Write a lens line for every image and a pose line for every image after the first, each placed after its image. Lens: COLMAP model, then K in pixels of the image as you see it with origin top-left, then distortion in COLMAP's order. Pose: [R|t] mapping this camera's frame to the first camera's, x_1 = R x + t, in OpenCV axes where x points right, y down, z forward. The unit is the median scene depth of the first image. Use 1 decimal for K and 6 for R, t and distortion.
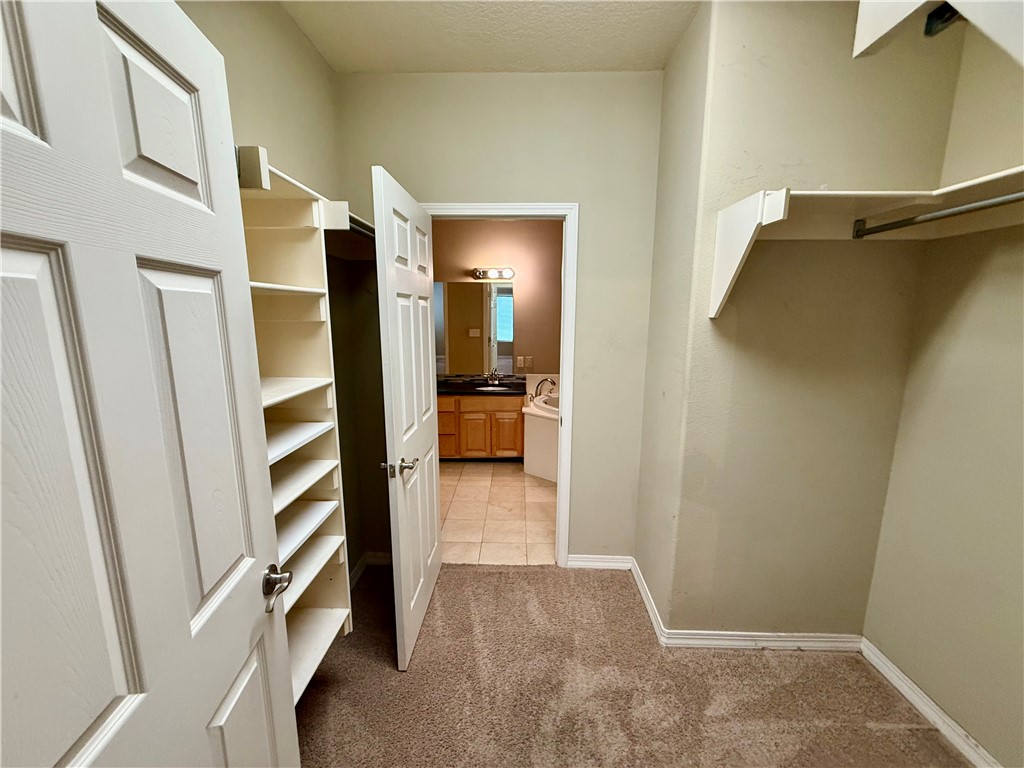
lens RADIAL K [[411.5, 0, 512.5], [0, 411.5, 386.5], [0, 0, 1]] dist [0.009362, 0.000472]
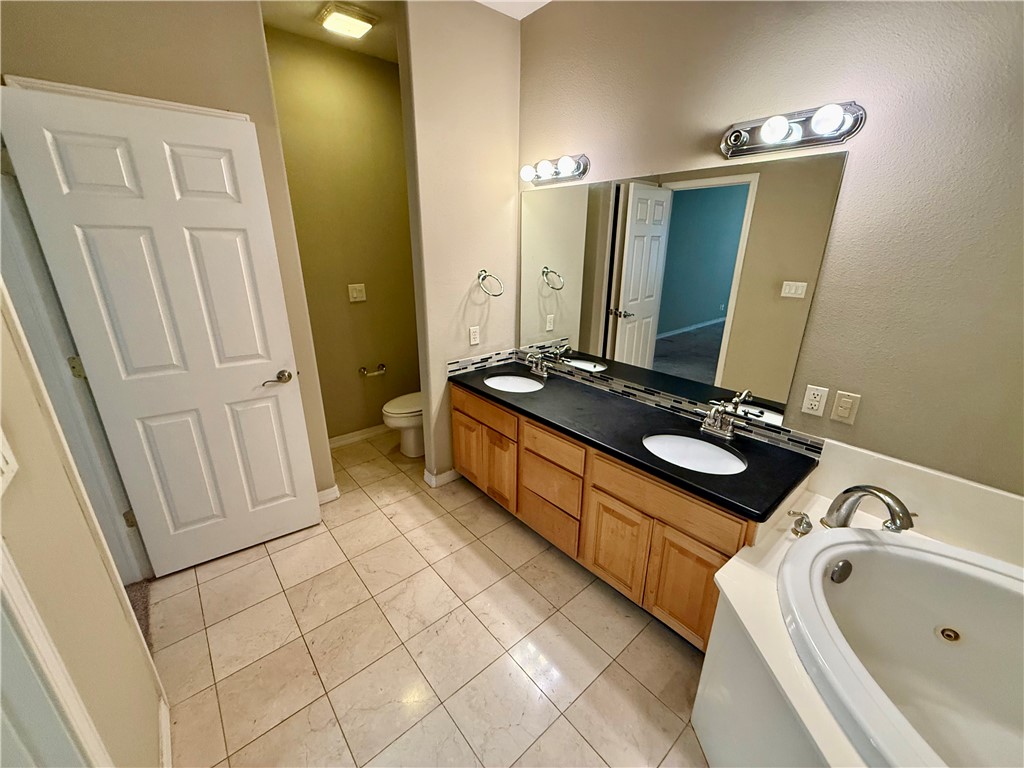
lens RADIAL K [[411.5, 0, 507.3], [0, 411.5, 381.7], [0, 0, 1]] dist [0.009362, 0.000472]
pose [[0.657719, 0.250687, -0.710325, 0.096206], [-0.133106, 0.966837, 0.217966, -0.120333], [0.741410, -0.048812, 0.669275, 0.596697]]
